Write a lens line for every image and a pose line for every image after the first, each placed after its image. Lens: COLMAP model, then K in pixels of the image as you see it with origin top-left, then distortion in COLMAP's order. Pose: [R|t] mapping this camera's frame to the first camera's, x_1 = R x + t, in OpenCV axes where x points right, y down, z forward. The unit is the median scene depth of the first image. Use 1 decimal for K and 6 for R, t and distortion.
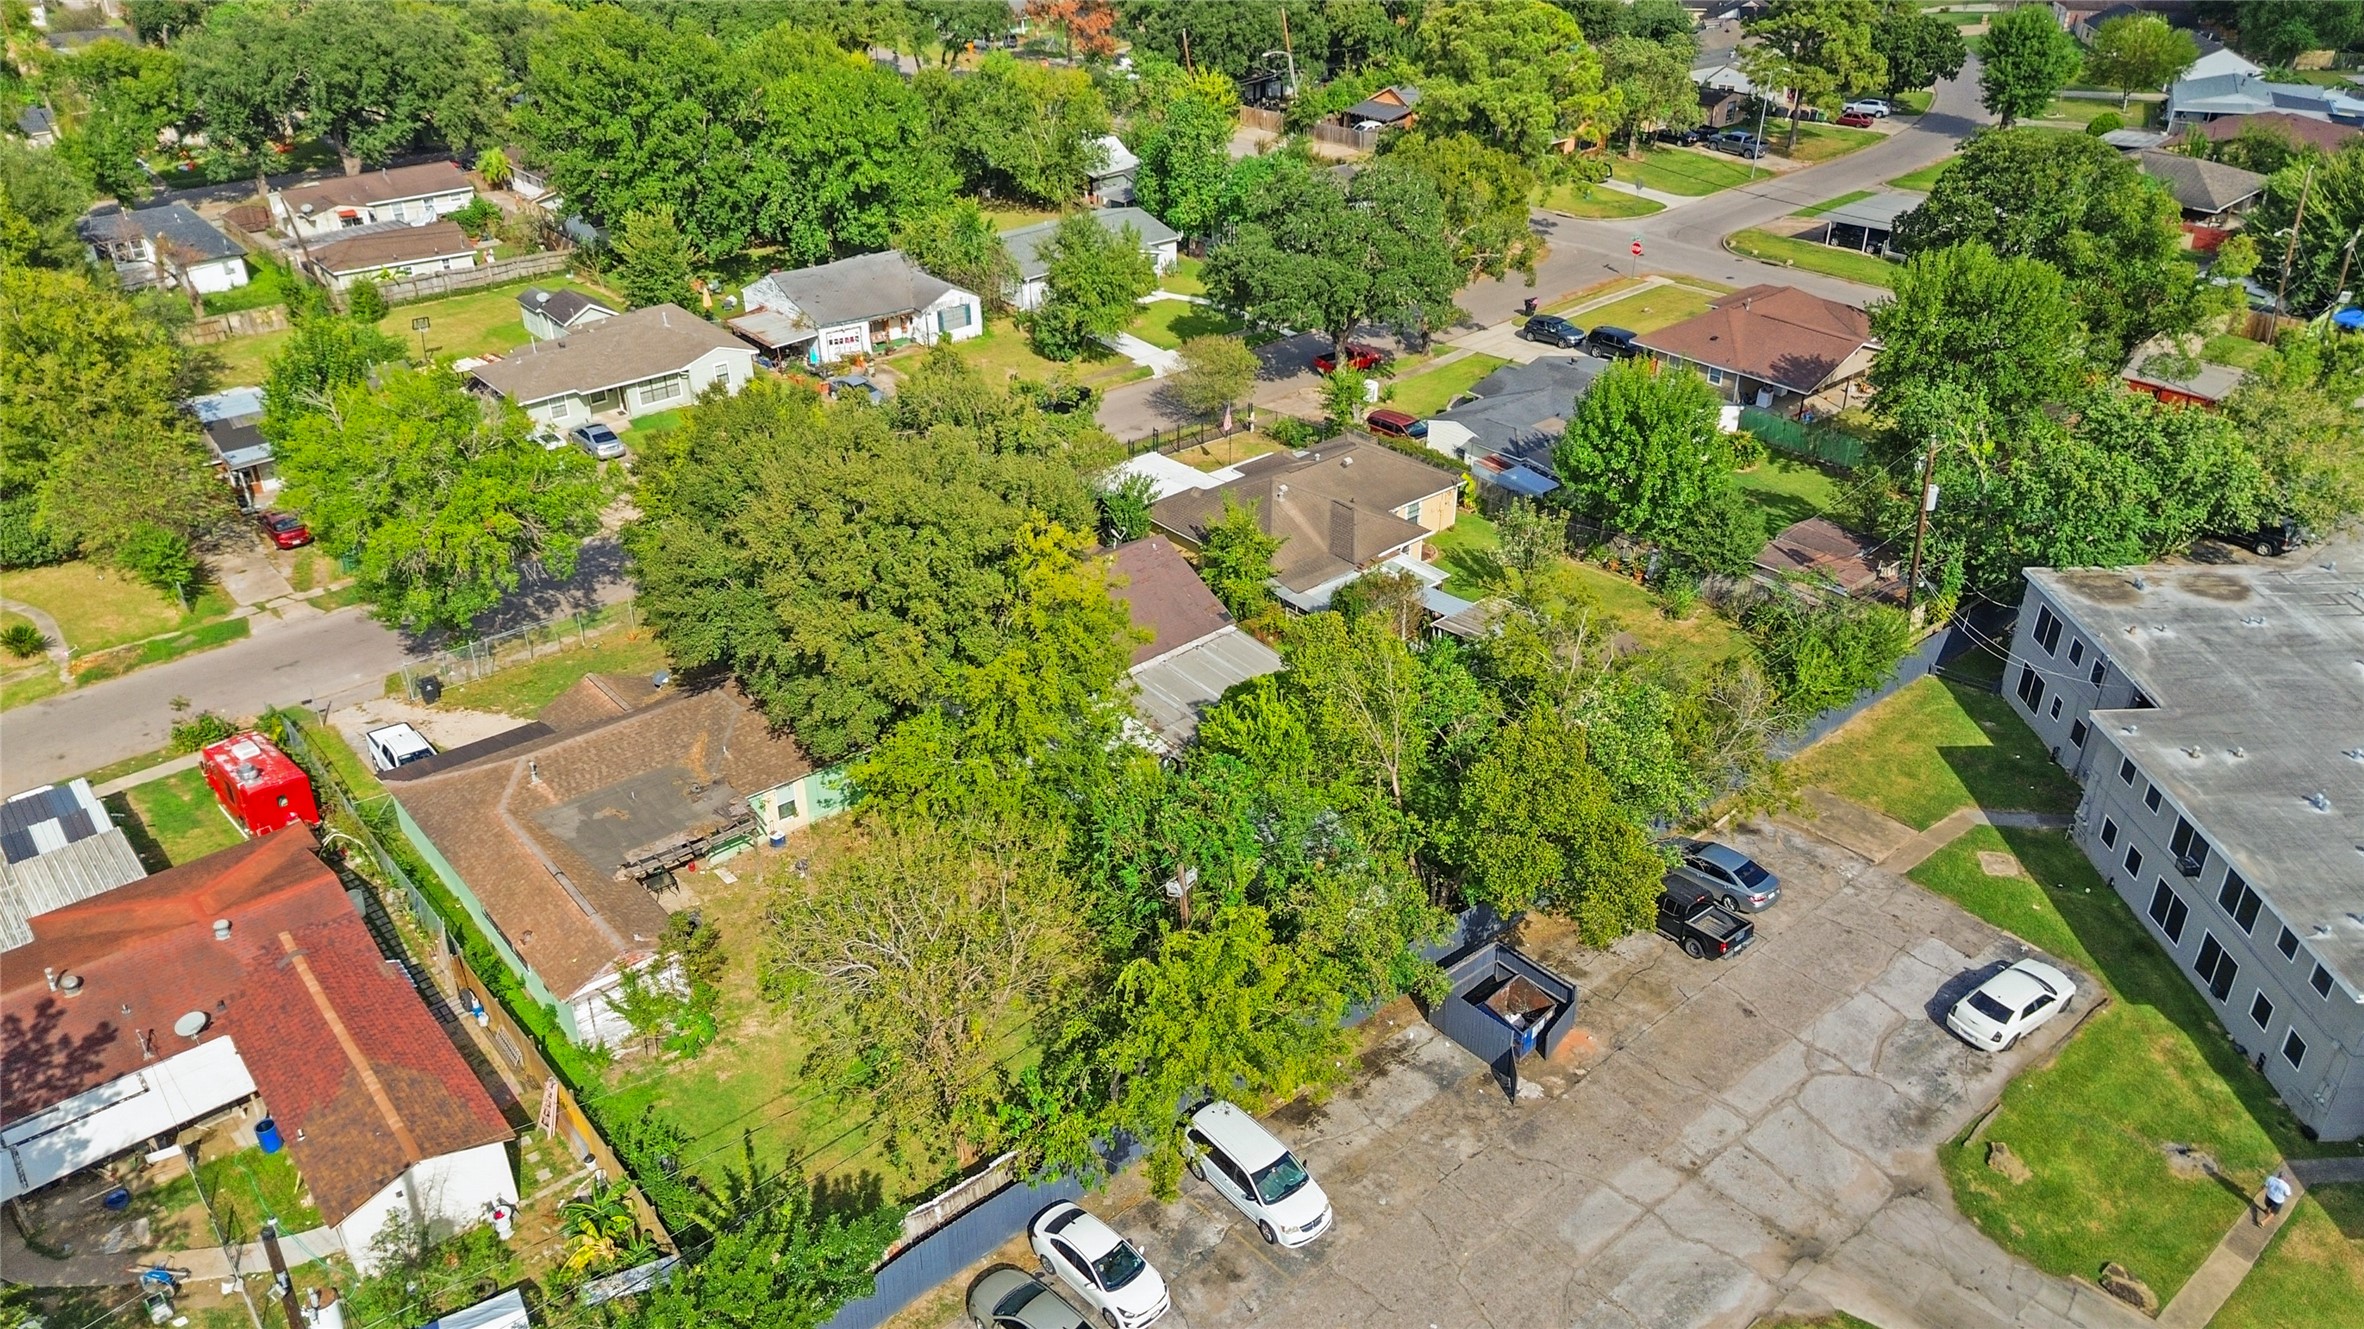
lens RADIAL K [[1678.0, 0, 1182.0], [0, 1678.0, 664.5], [0, 0, 1]] dist [0.069495, -0.064921]
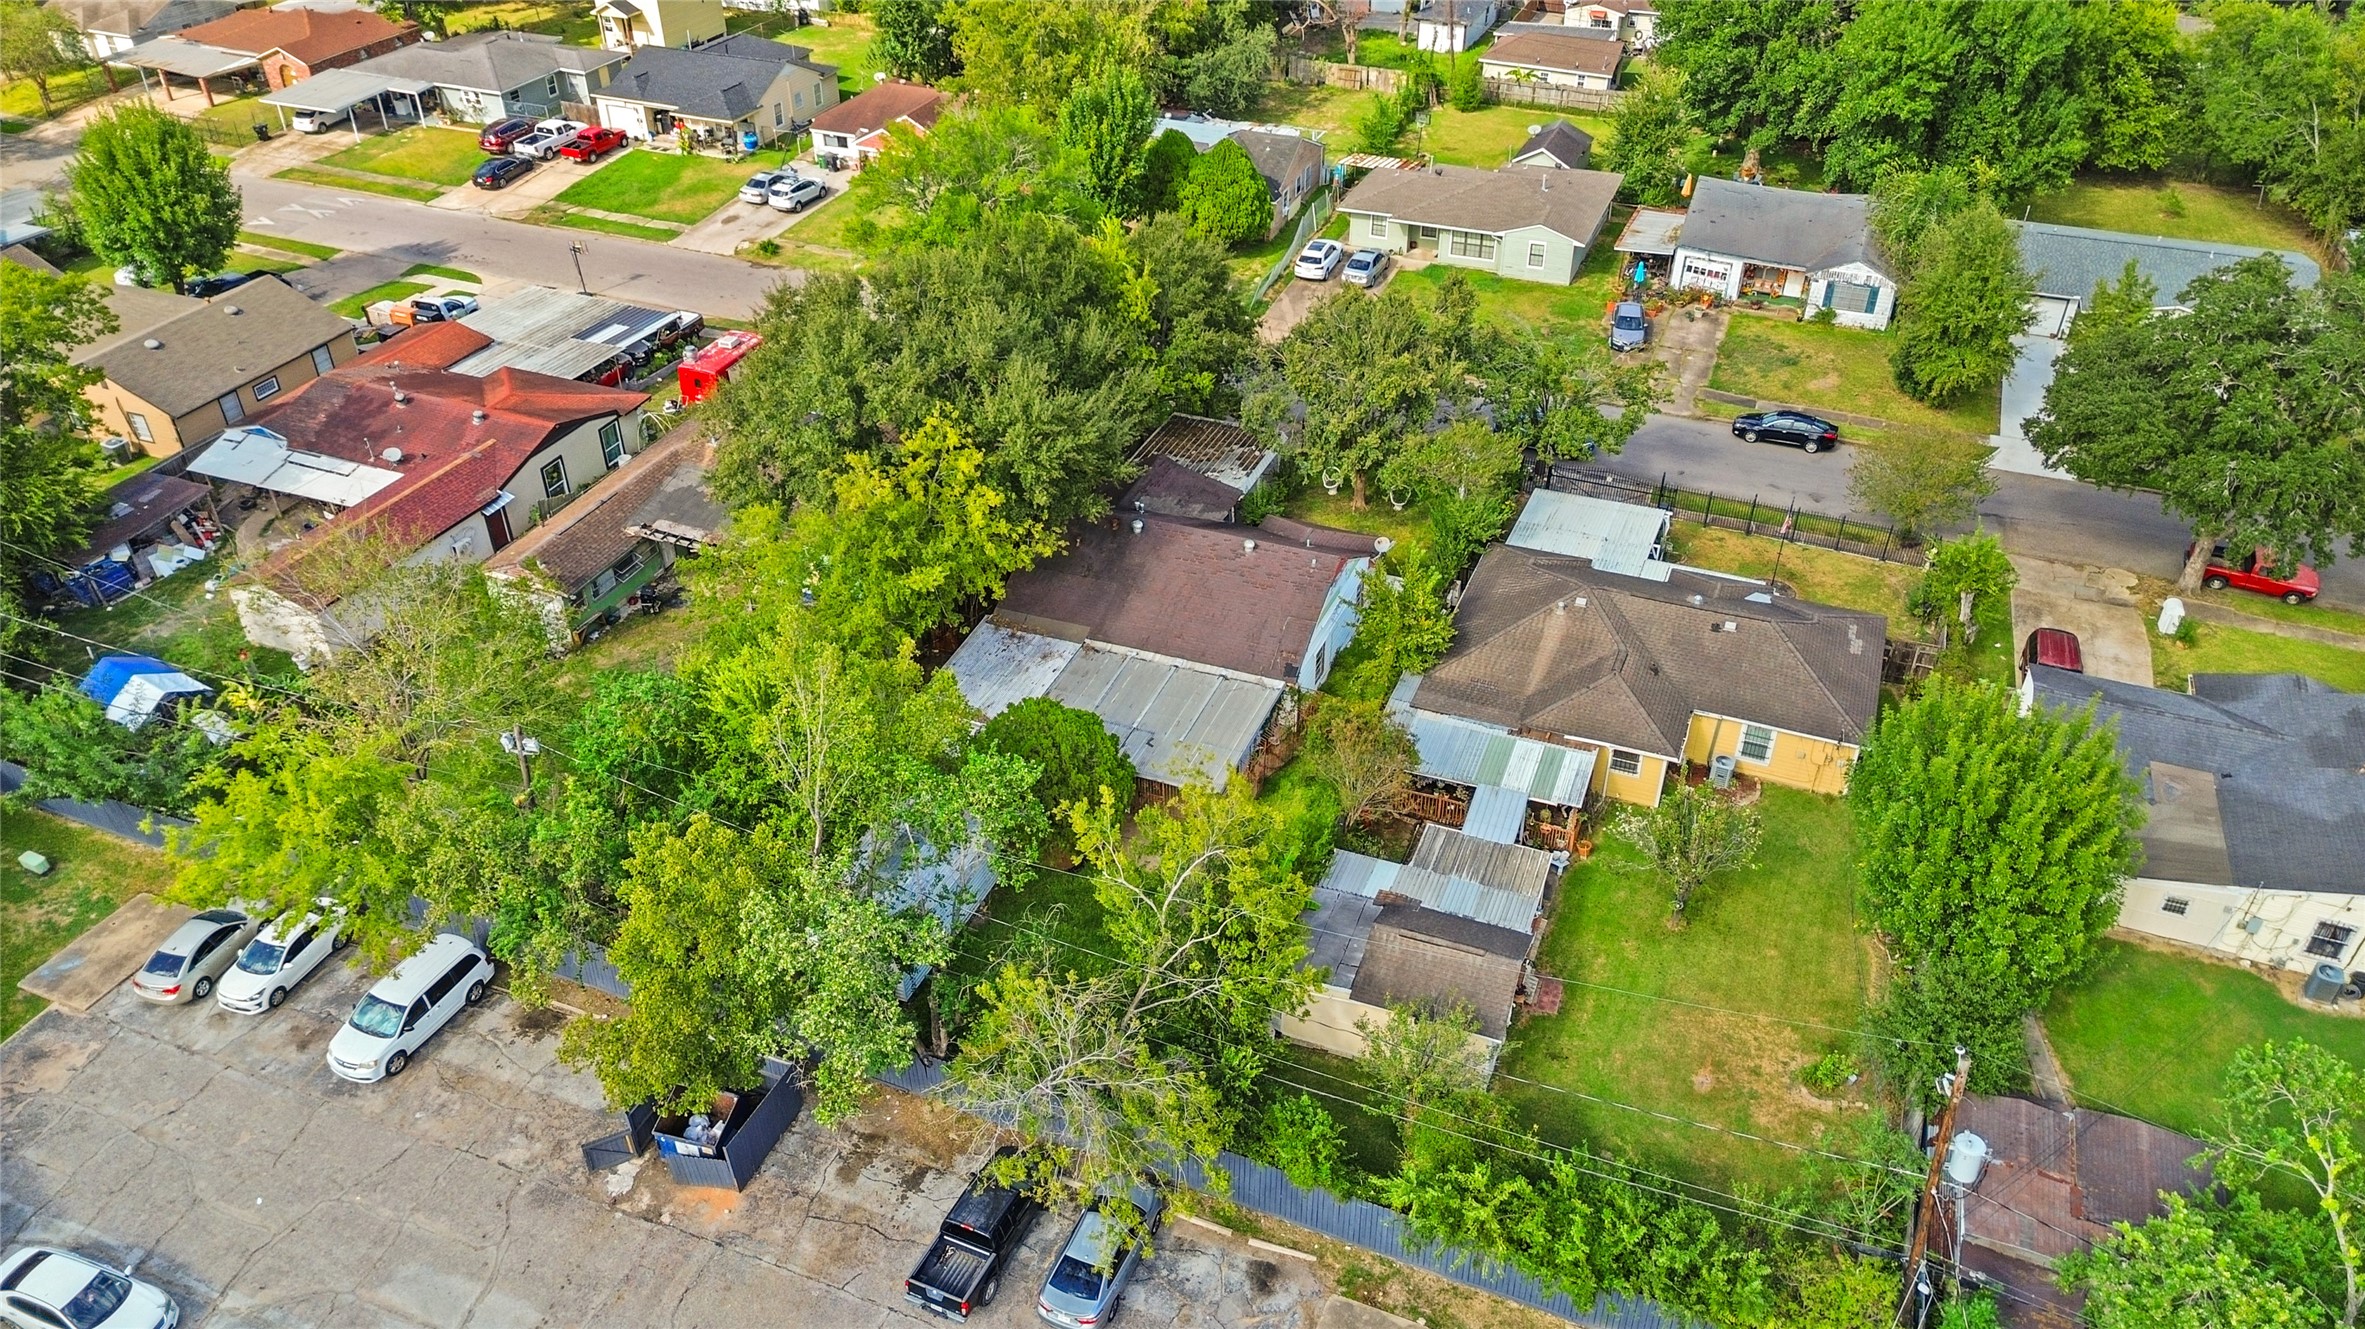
lens RADIAL K [[1673.4, 0, 1182.5], [0, 1673.4, 664.5], [0, 0, 1]] dist [0.050533, -0.033230]
pose [[0.470310, 0.513996, -0.717368, 0.421367], [-0.440667, 0.841066, 0.313722, -0.190138], [0.764606, 0.168574, 0.622062, 0.323152]]
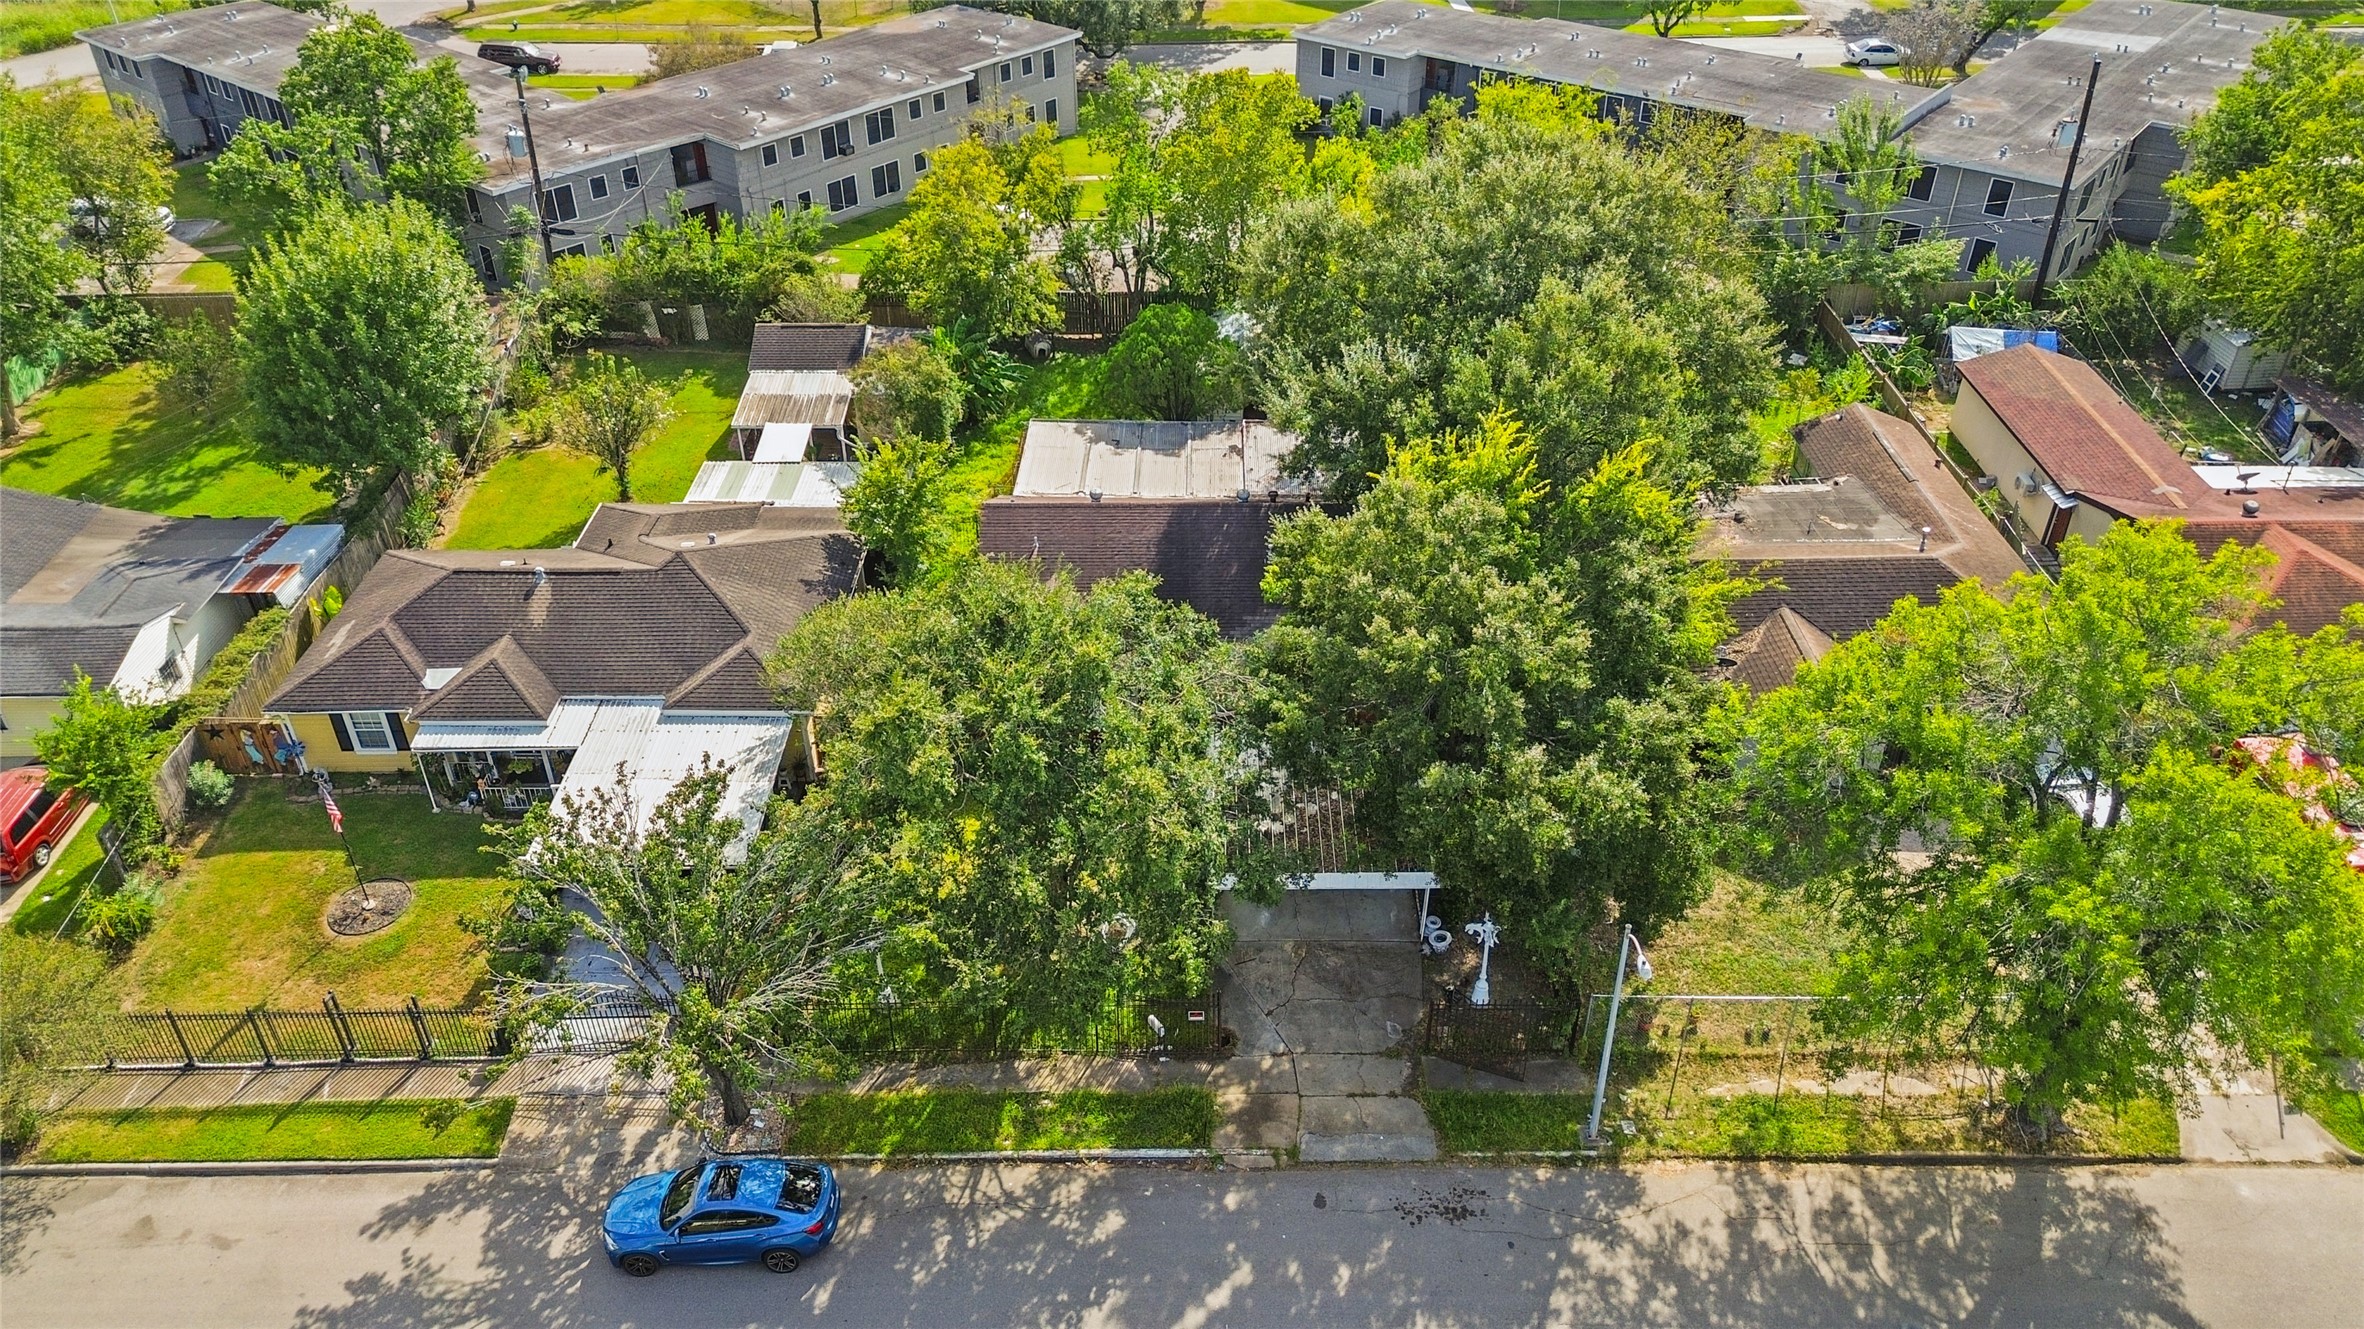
lens RADIAL K [[1678.0, 0, 1182.0], [0, 1678.0, 664.5], [0, 0, 1]] dist [0.069495, -0.064921]
pose [[-0.766062, -0.355731, 0.535354, -0.336526], [0.325741, 0.503157, 0.800454, -0.411755], [-0.554113, 0.787584, -0.269573, 0.880024]]
